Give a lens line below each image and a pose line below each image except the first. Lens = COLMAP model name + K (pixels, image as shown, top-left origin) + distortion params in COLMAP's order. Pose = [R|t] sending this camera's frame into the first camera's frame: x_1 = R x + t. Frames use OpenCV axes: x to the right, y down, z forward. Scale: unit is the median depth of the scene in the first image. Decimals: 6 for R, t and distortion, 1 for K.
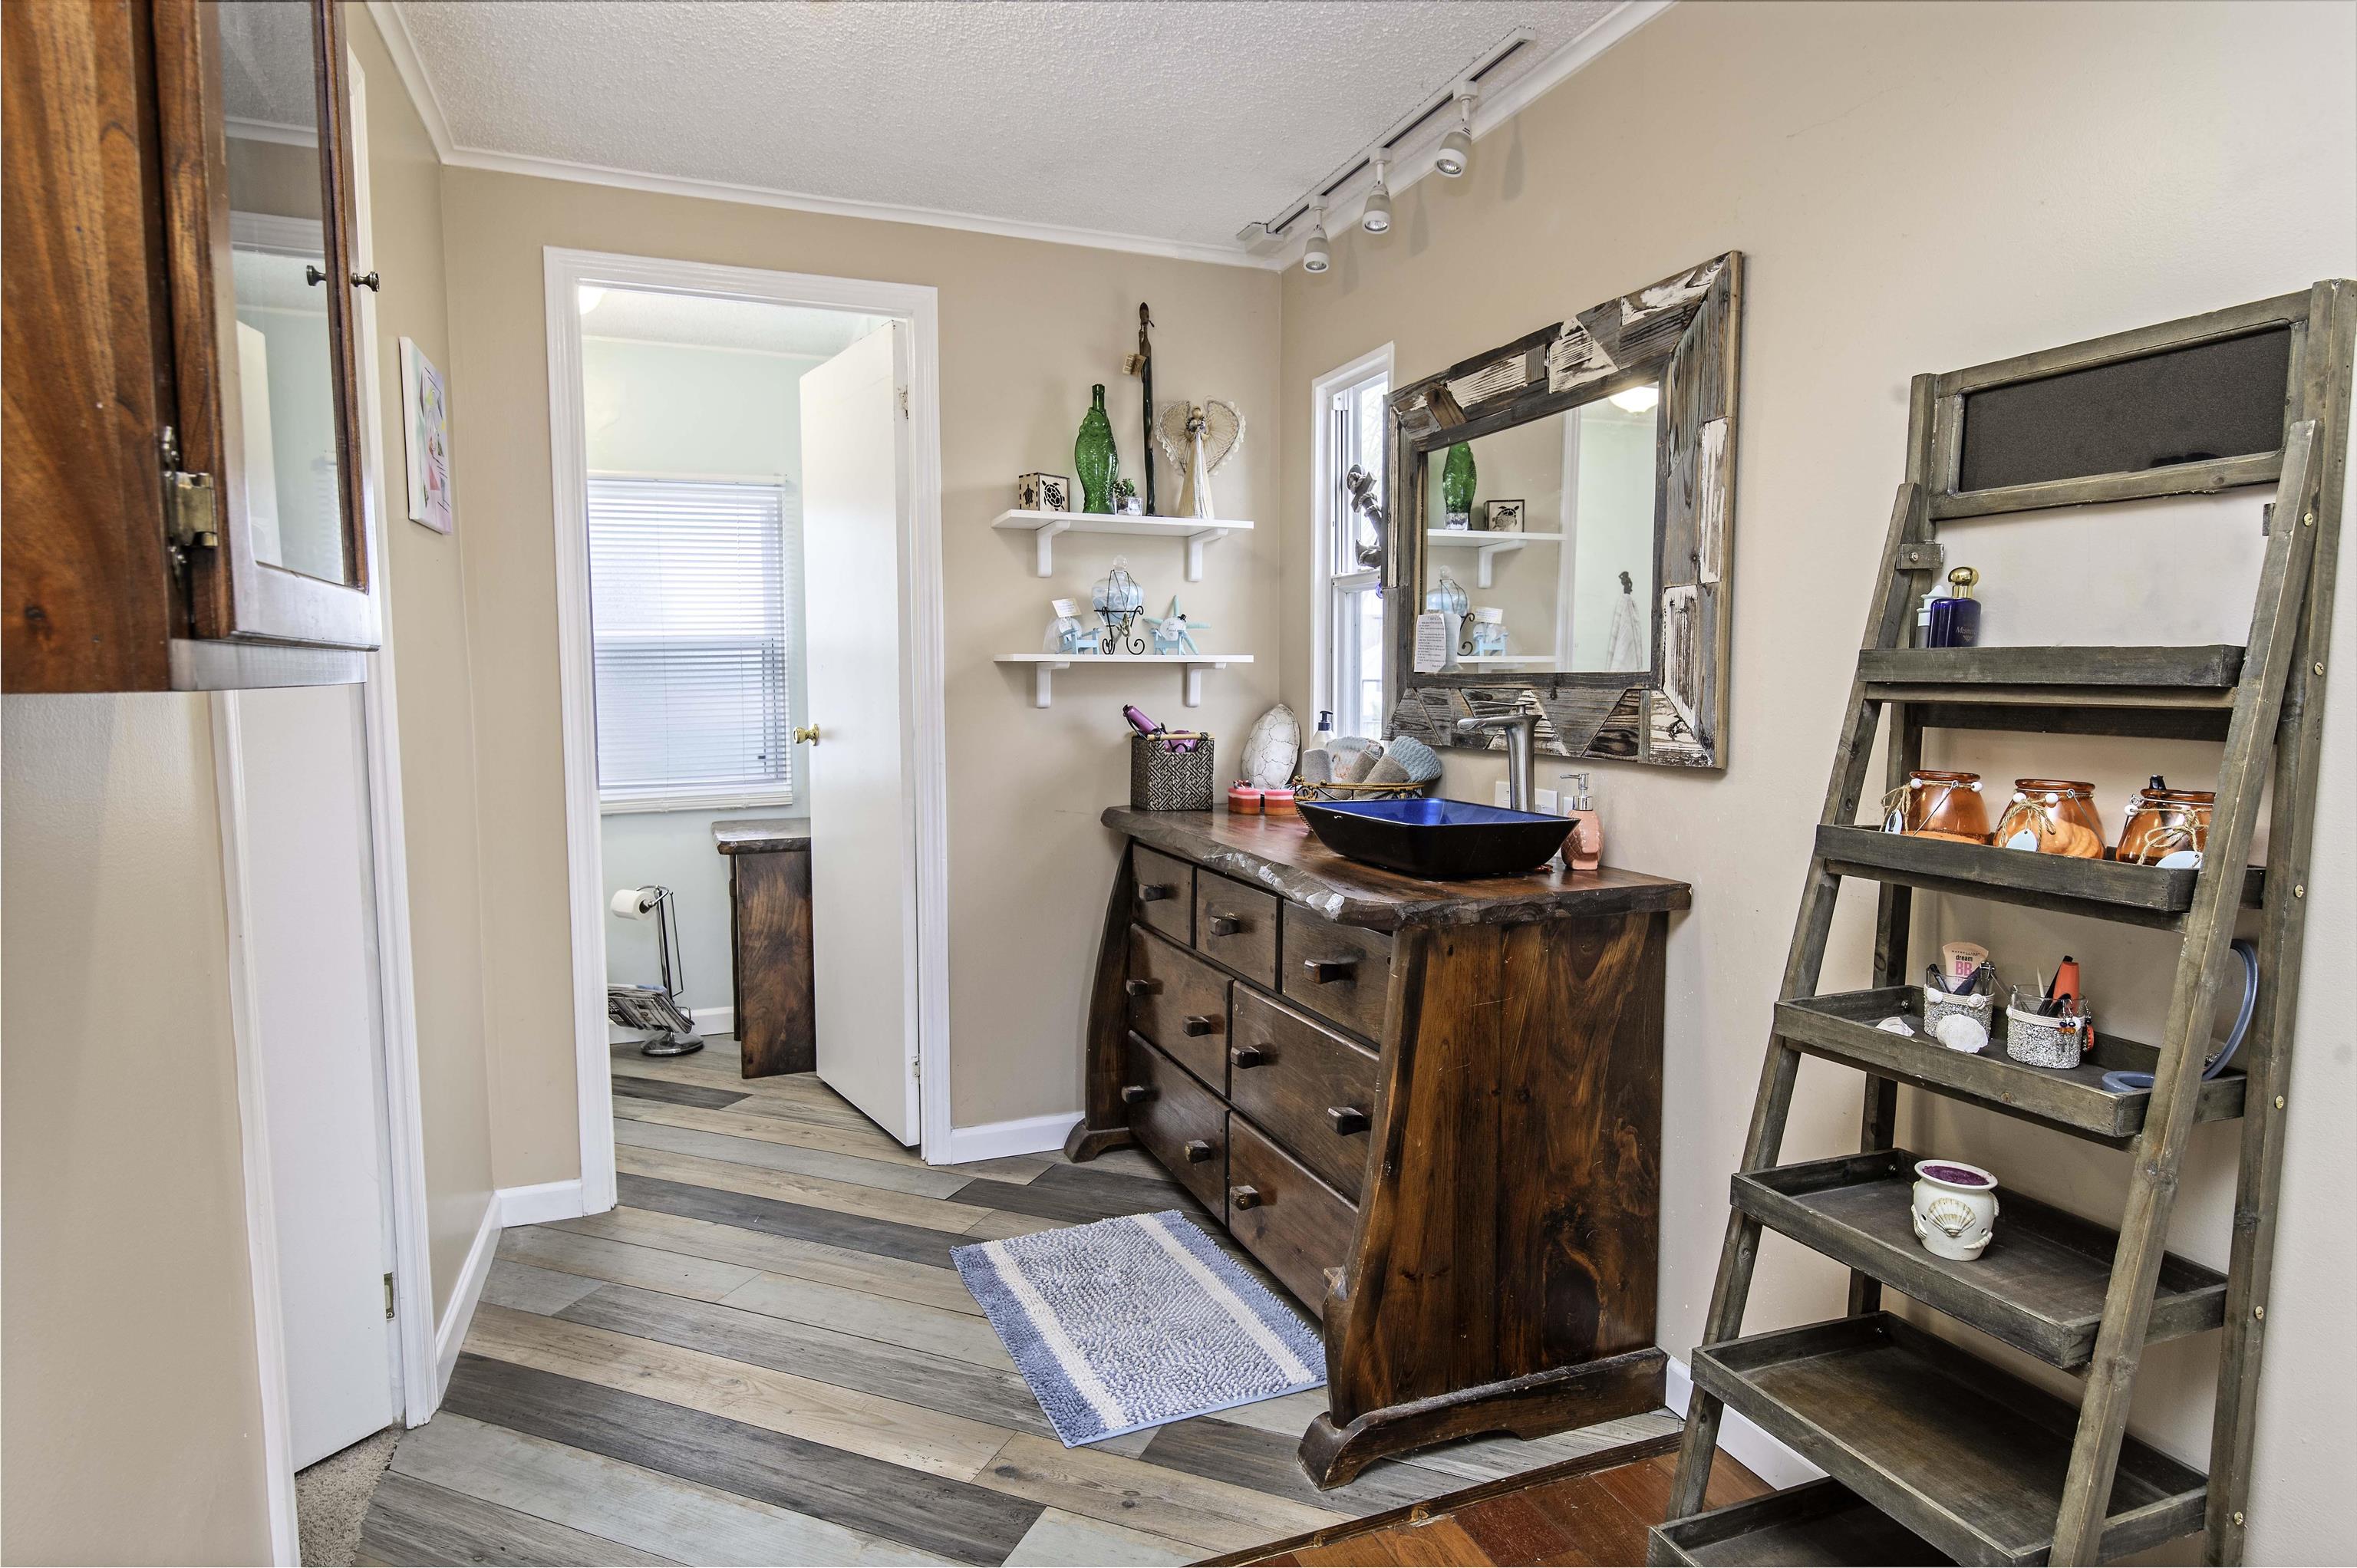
lens RADIAL K [[1292.1, 0, 1171.6], [0, 1292.1, 783.4], [0, 0, 1]] dist [0.009490, 0.000381]
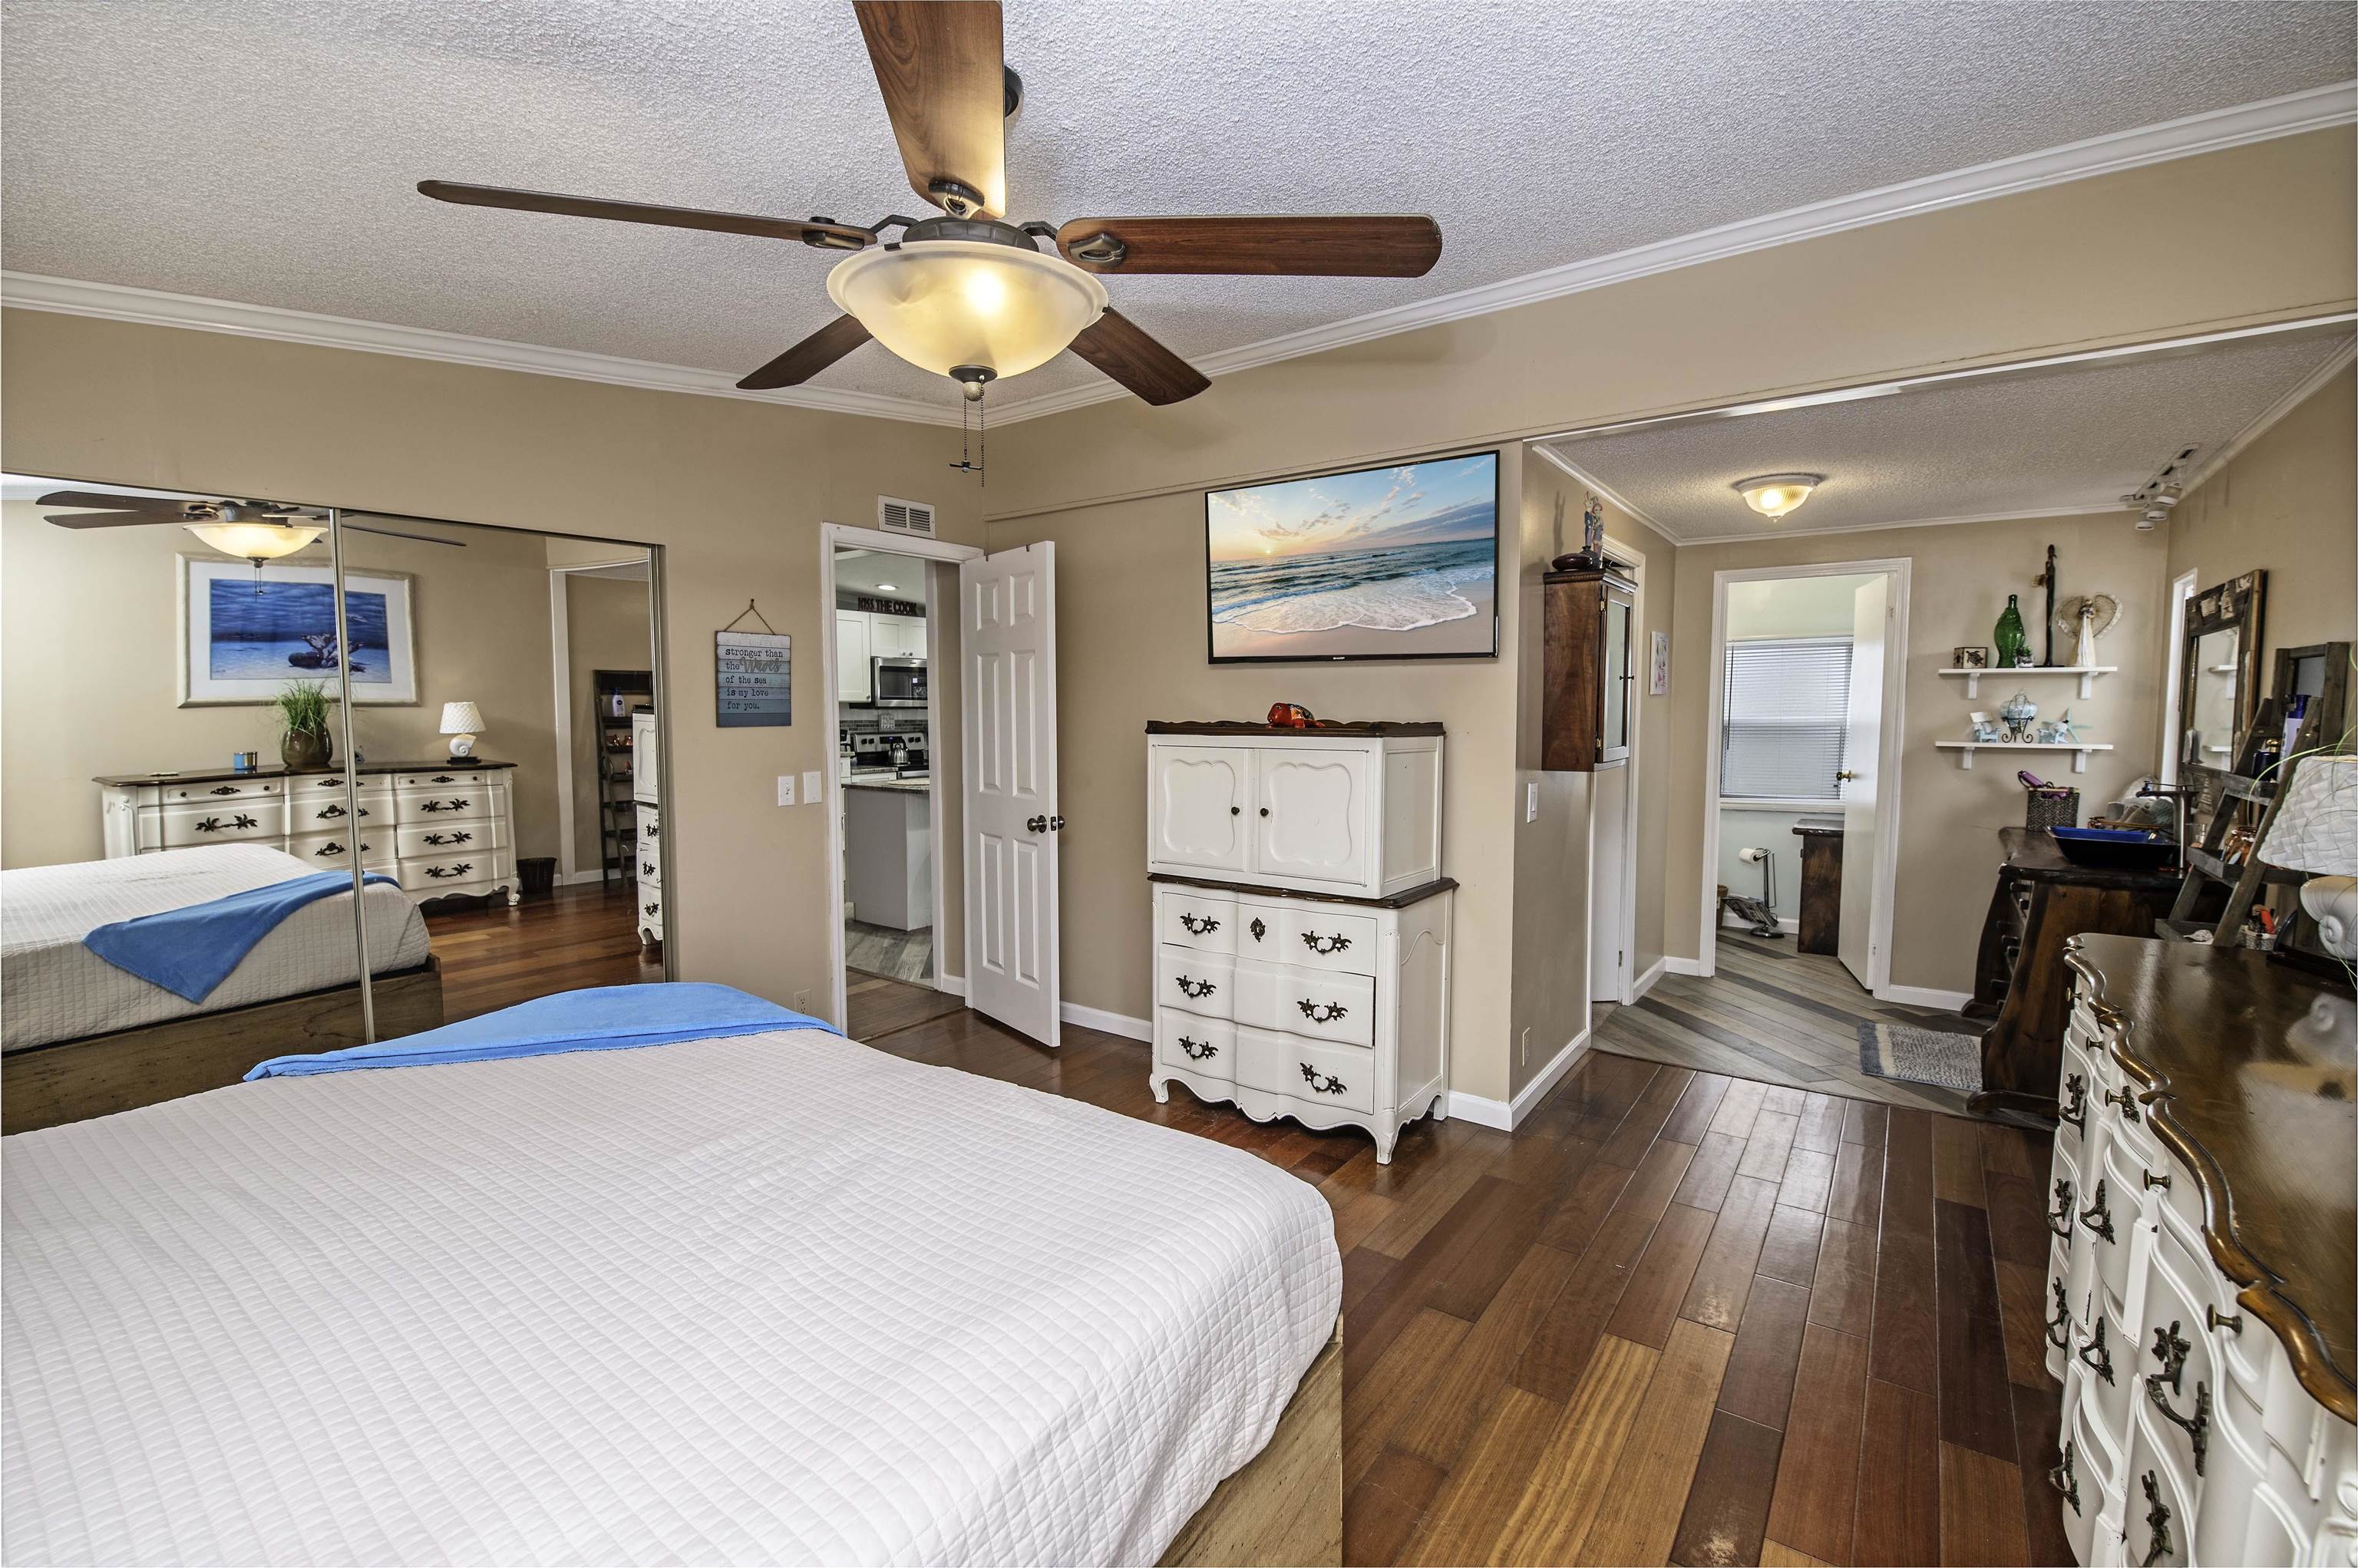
lens RADIAL K [[1040.9, 0, 1172.3], [0, 1040.9, 776.8], [0, 0, 1]] dist [-0.011242, -0.005035]
pose [[0.553691, 0.060337, -0.830533, 0.503247], [-0.070230, 0.997202, 0.025624, -0.006508], [0.829755, 0.044141, 0.556379, -0.769882]]
